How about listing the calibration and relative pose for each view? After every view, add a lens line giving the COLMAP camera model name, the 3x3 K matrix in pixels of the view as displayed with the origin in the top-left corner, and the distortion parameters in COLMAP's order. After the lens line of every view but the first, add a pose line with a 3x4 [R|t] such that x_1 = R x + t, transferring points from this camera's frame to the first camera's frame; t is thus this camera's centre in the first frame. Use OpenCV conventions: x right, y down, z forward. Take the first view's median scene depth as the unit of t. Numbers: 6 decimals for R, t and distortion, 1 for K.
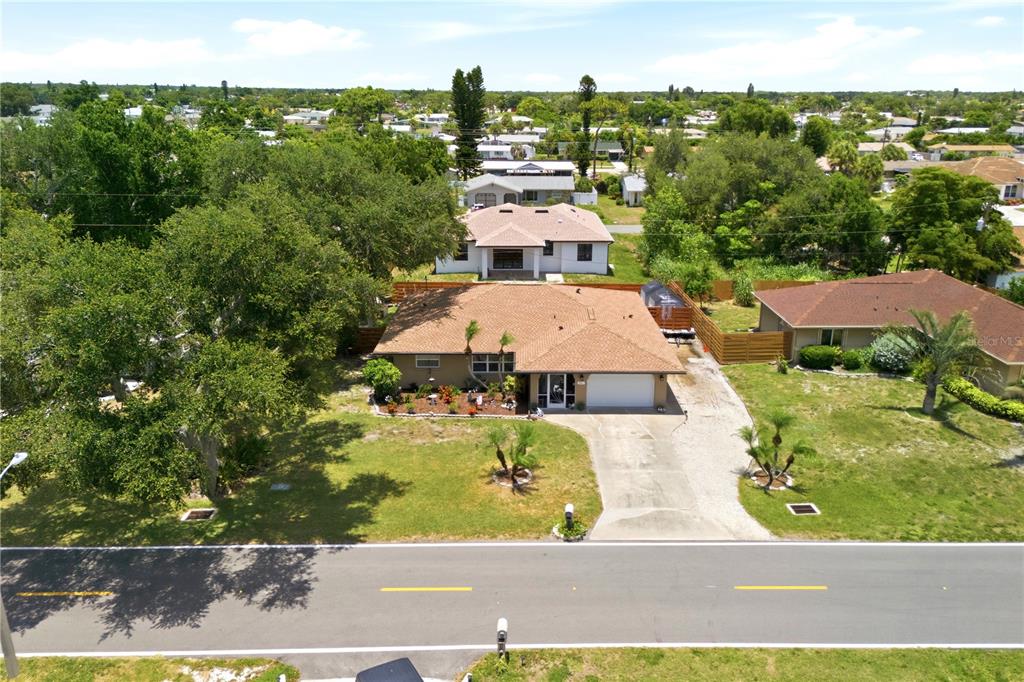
lens RADIAL K [[745.2, 0, 540.5], [0, 745.2, 341.4], [0, 0, 1]] dist [0.078585, -0.002021]
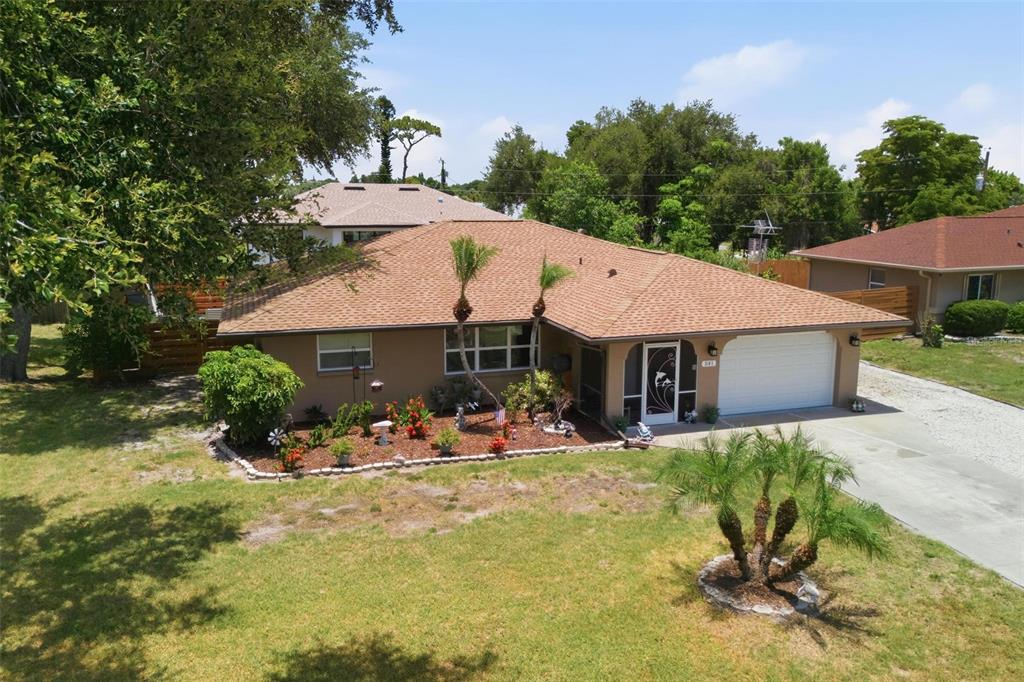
lens RADIAL K [[781.8, 0, 535.2], [0, 781.8, 340.5], [0, 0, 1]] dist [0.002751, -0.001699]
pose [[0.952172, -0.059953, 0.299624, -0.197927], [0.095601, 0.989785, -0.105760, 0.084496], [-0.290223, 0.129346, 0.948177, 0.576694]]
